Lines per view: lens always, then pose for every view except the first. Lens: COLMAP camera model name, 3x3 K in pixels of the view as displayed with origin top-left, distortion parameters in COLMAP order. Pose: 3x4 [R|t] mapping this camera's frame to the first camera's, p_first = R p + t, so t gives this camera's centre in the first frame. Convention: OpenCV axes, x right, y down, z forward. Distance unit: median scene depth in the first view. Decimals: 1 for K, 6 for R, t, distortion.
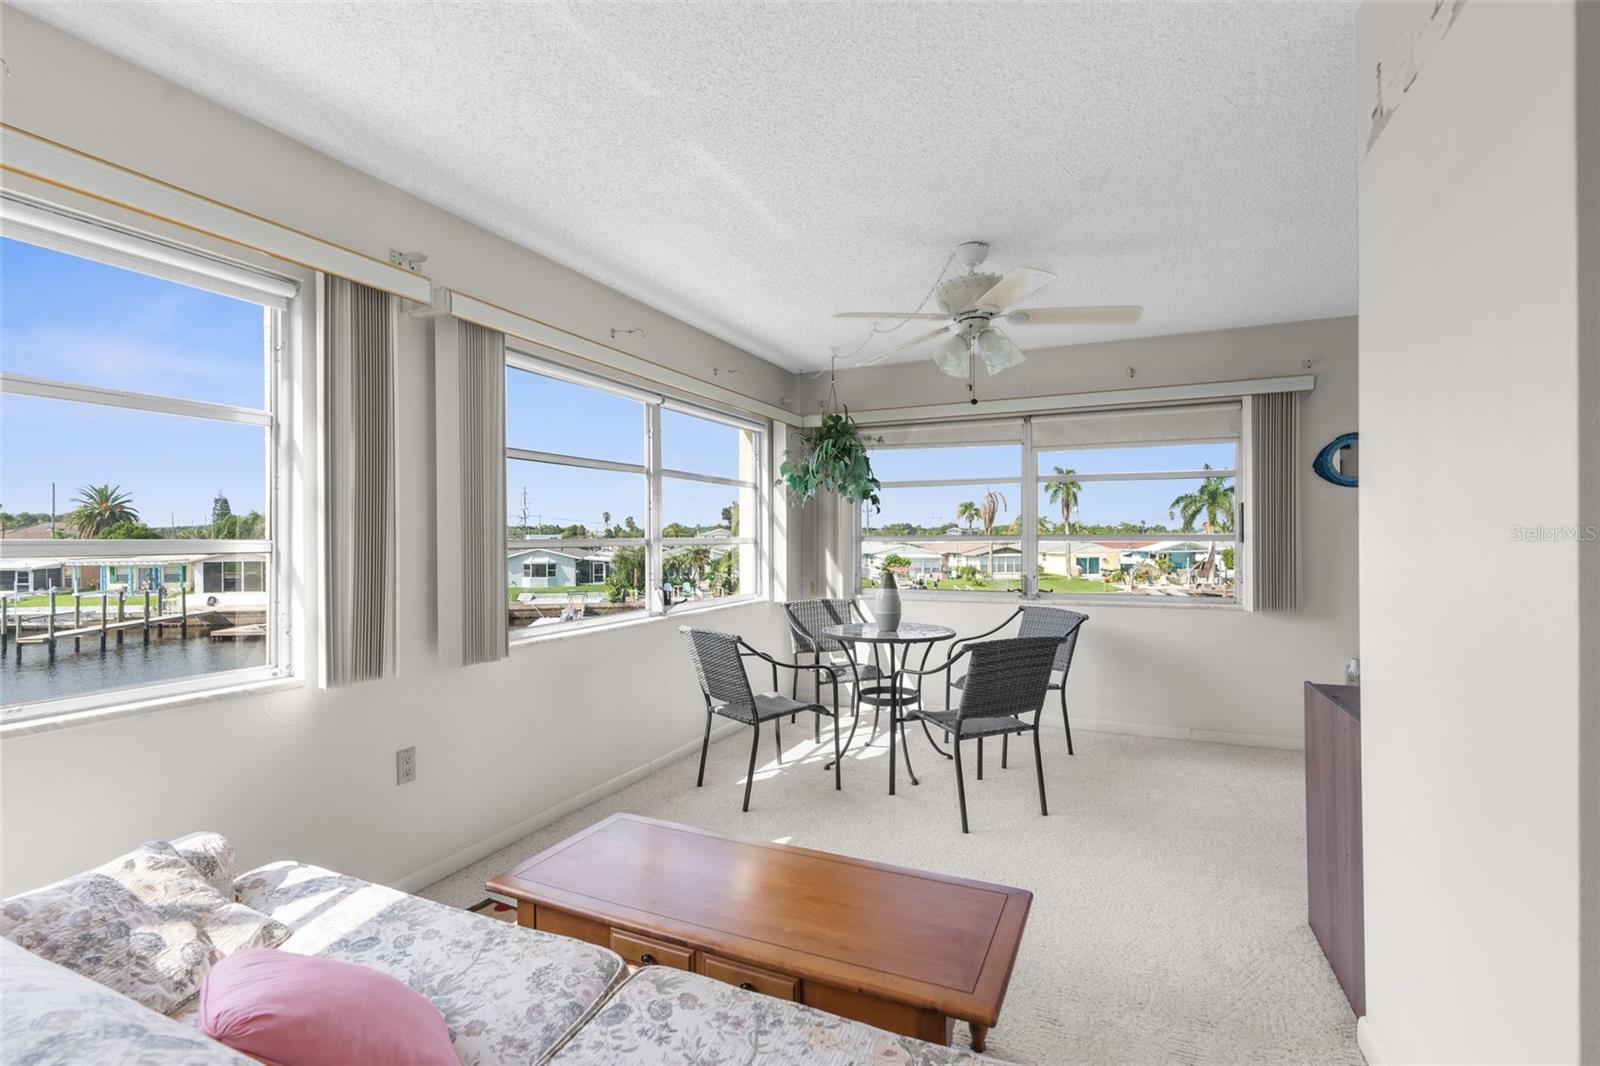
lens RADIAL K [[741.5, 0, 797.6], [0, 741.5, 533.4], [0, 0, 1]] dist [-0.012276, 0.003010]
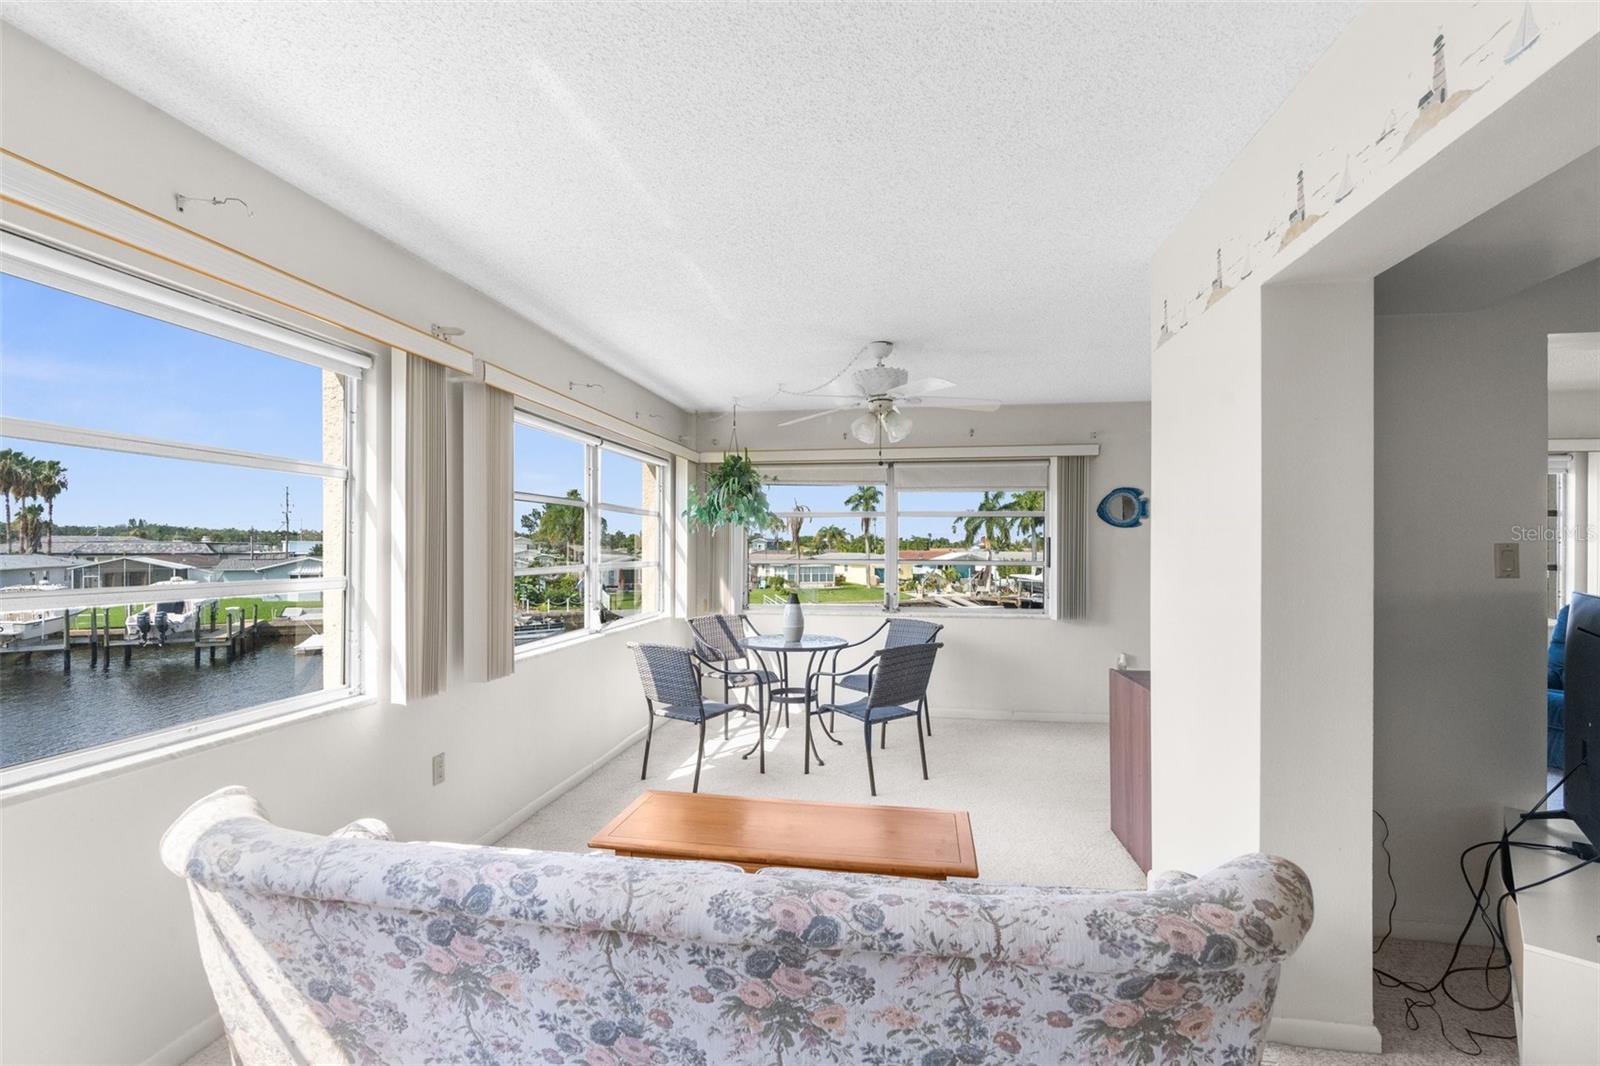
lens RADIAL K [[741.5, 0, 798.8], [0, 741.5, 540.5], [0, 0, 1]] dist [-0.012276, 0.003010]
pose [[0.965585, 0.010283, 0.259885, -0.174760], [-0.009474, 0.999946, -0.004367, -0.026474], [-0.259916, 0.001755, 0.965630, -0.160136]]
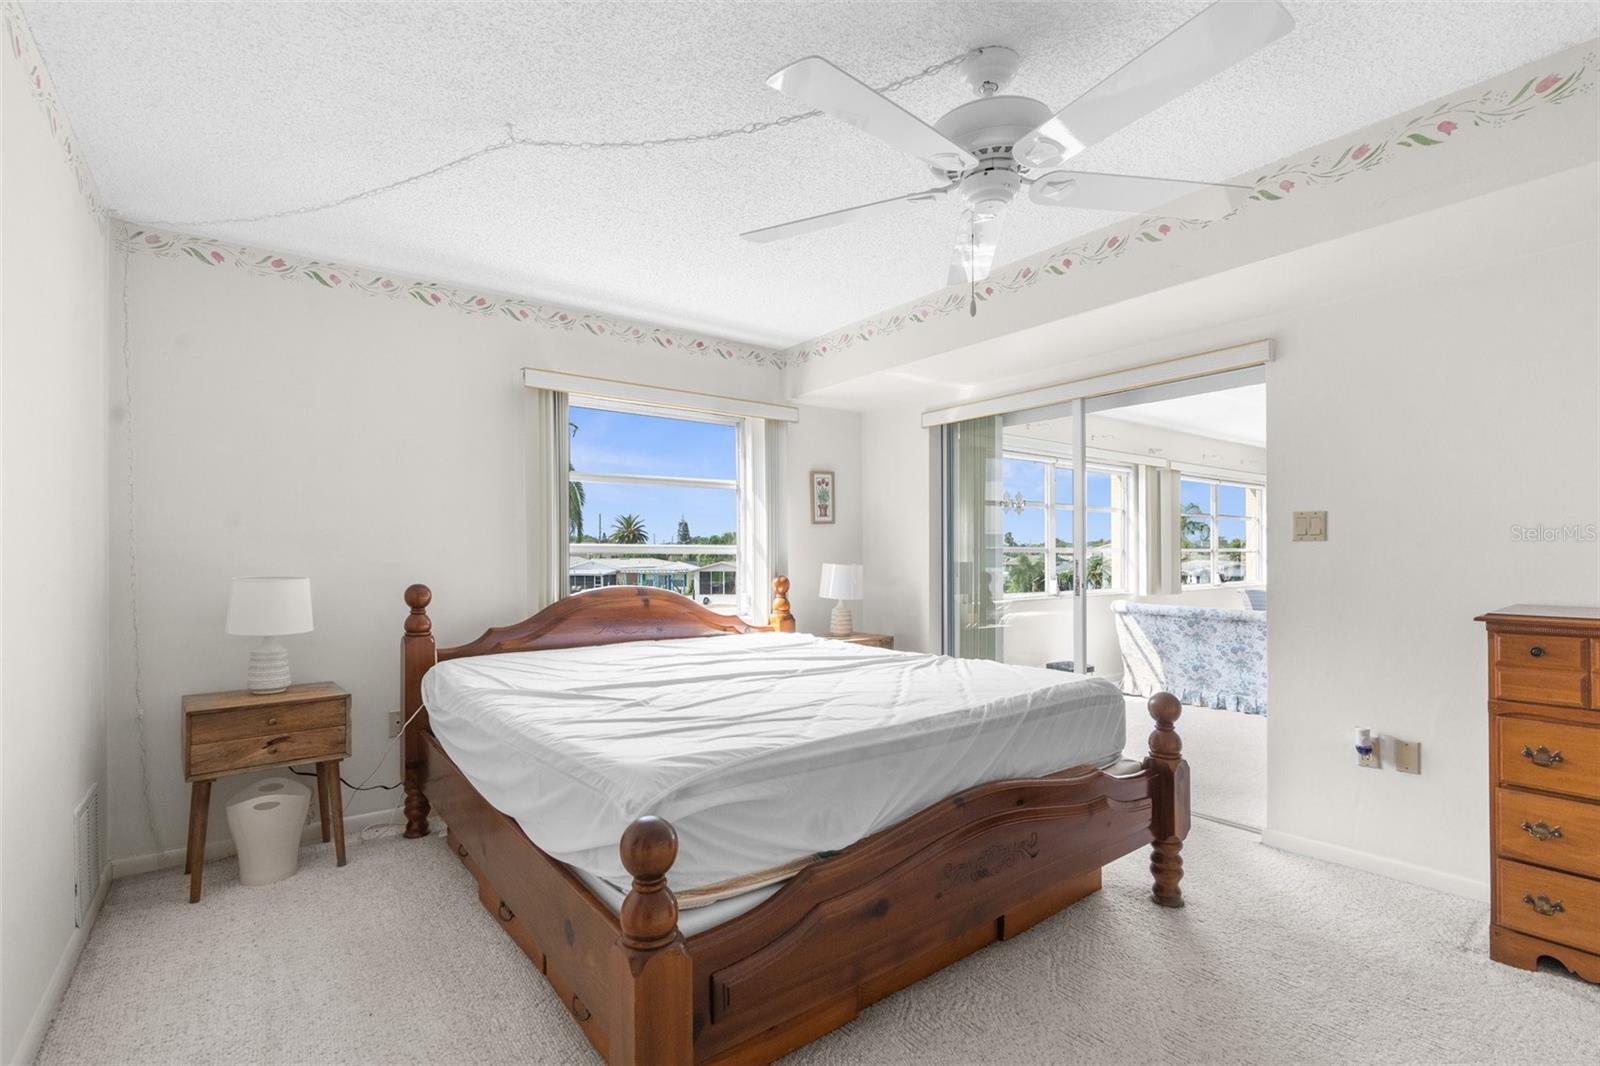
lens RADIAL K [[741.5, 0, 798.1], [0, 741.5, 540.8], [0, 0, 1]] dist [-0.012276, 0.003010]
pose [[0.879234, -0.003458, -0.476378, -0.225522], [-0.003204, 0.999908, -0.013171, 0.011702], [0.476380, 0.013107, 0.879142, -1.313597]]
